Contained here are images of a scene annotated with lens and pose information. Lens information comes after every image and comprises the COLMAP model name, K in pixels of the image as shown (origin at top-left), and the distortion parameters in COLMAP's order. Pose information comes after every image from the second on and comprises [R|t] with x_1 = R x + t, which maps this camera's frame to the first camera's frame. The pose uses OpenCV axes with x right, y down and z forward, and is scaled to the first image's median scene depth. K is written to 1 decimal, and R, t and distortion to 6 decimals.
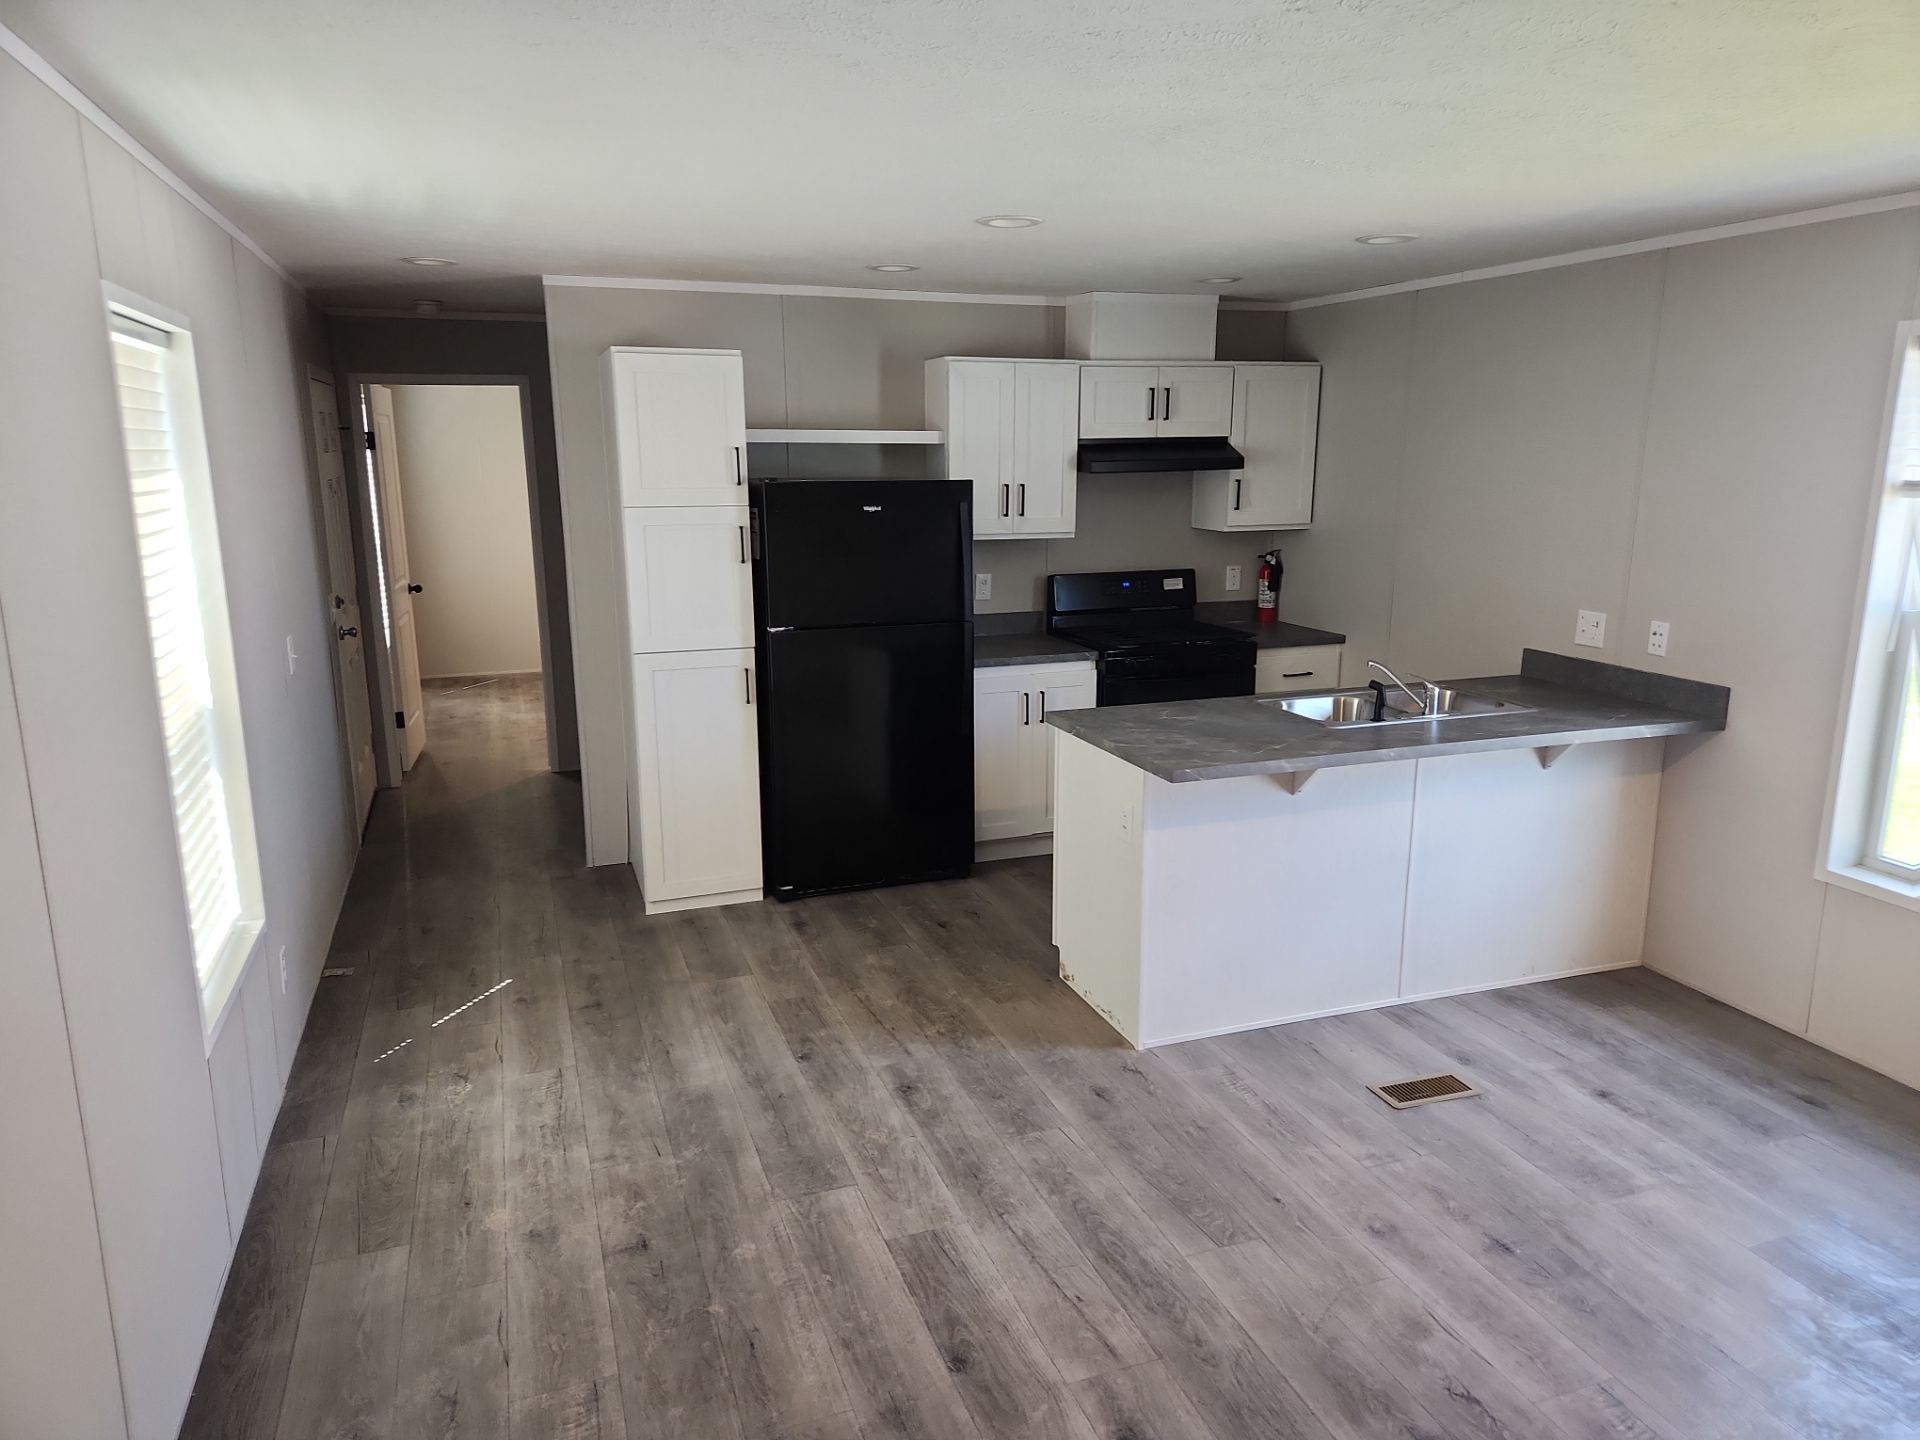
lens RADIAL K [[1233.2, 0, 994.3], [0, 1233.2, 722.9], [0, 0, 1]] dist [0.028257, -0.001030]
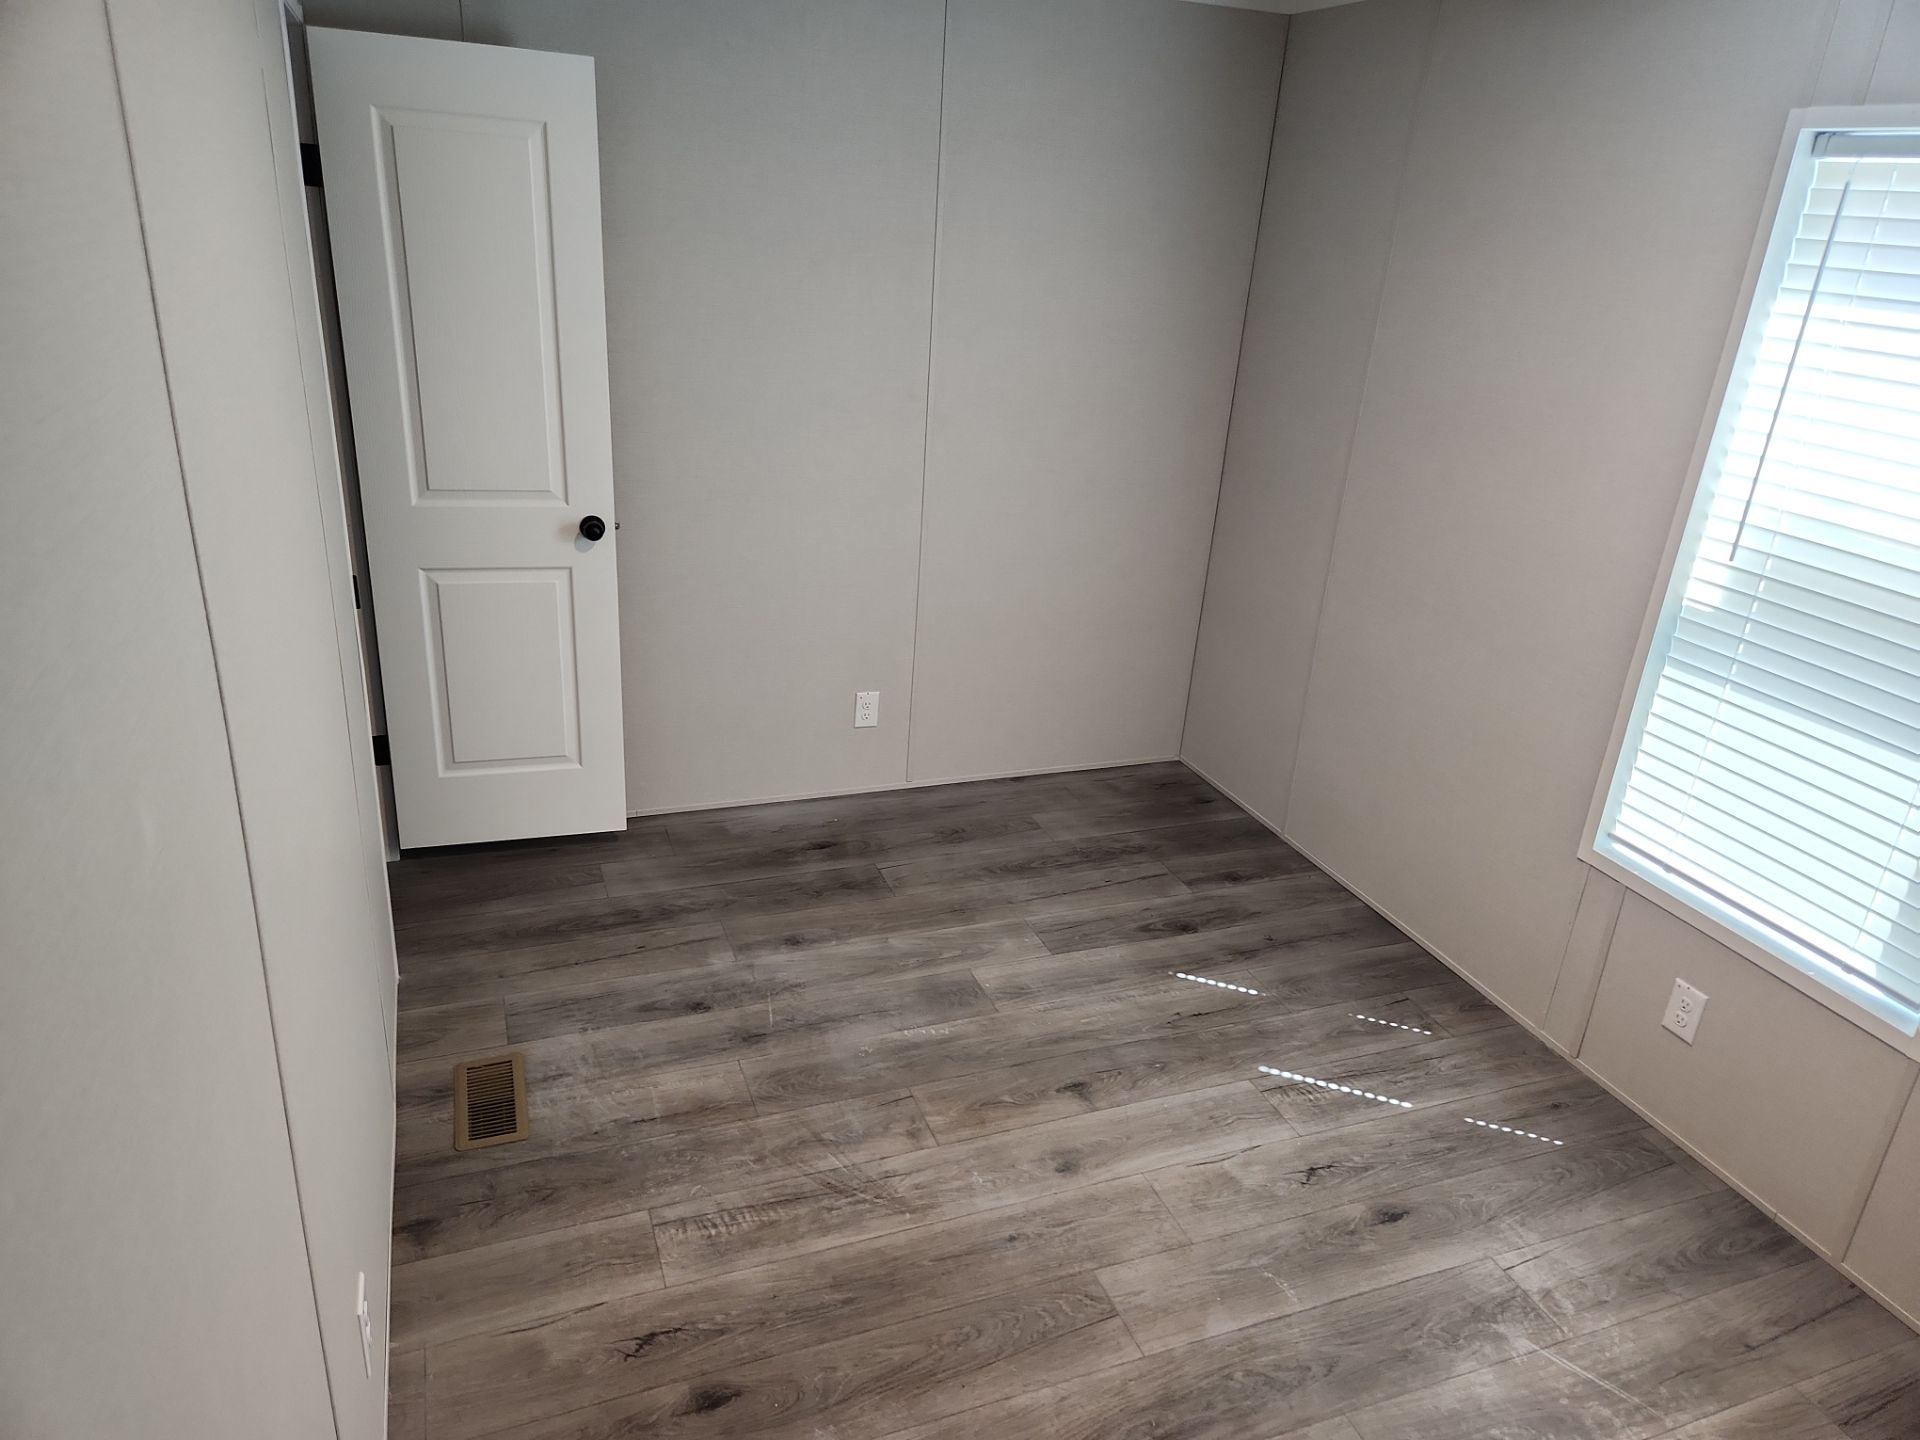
lens RADIAL K [[1233.2, 0, 994.3], [0, 1233.2, 722.9], [0, 0, 1]] dist [0.028257, -0.001030]
pose [[0.012142, -0.379071, 0.925288, -0.371378], [0.157991, 0.914460, 0.372562, -0.211529], [-0.987366, 0.141663, 0.070993, 0.867509]]
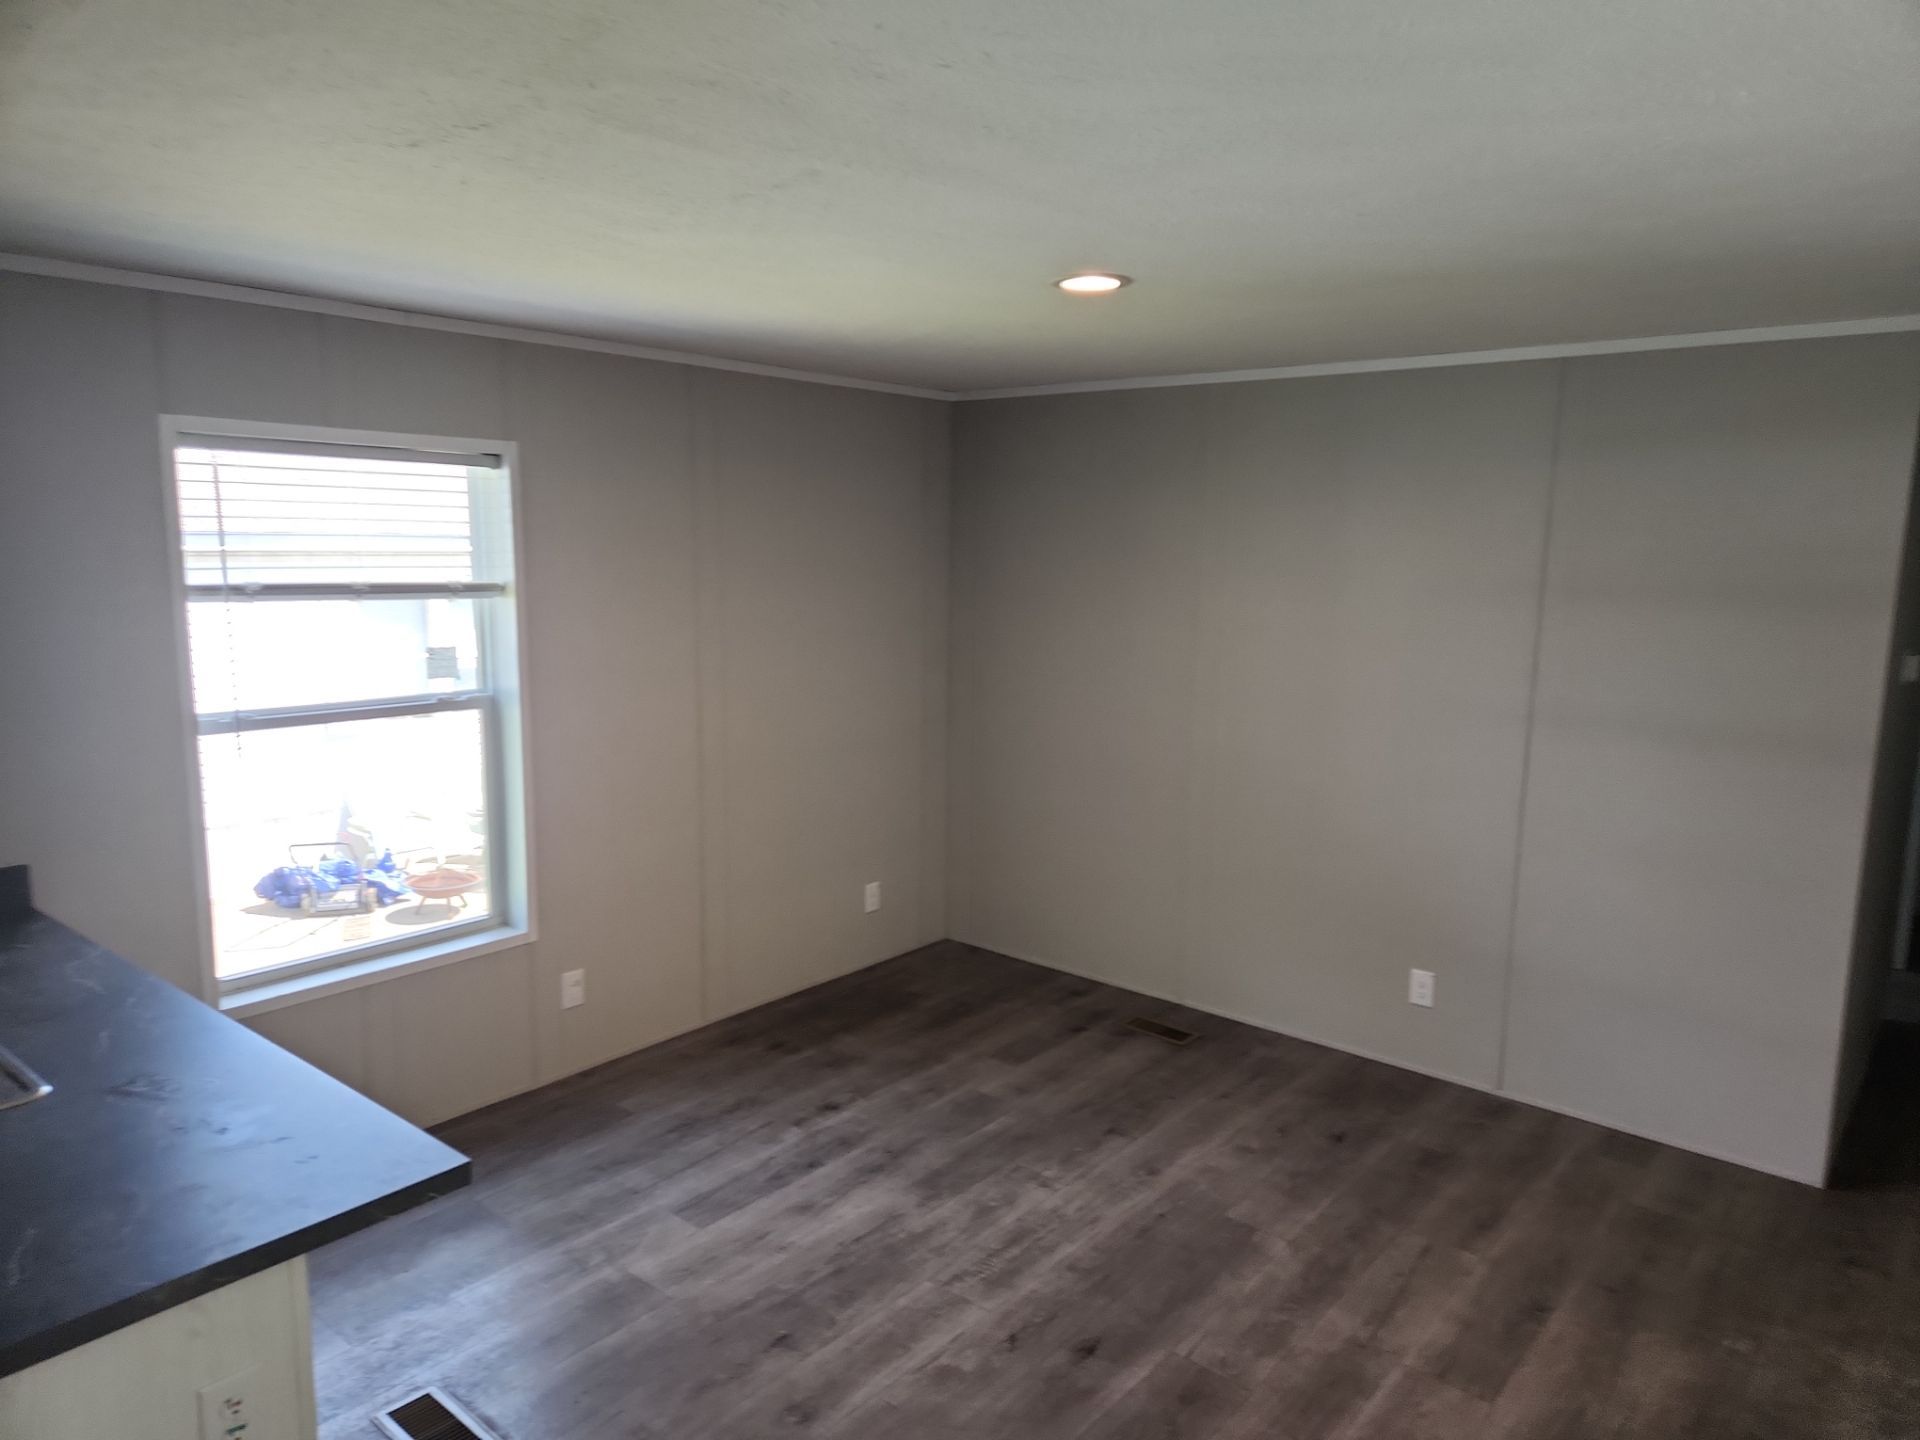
lens RADIAL K [[1233.2, 0, 994.3], [0, 1233.2, 722.9], [0, 0, 1]] dist [0.028257, -0.001030]
pose [[-0.461571, -0.140460, 0.875913, -0.431782], [0.194721, 0.947263, 0.254511, -0.245270], [-0.865469, 0.288034, -0.409878, 1.011690]]
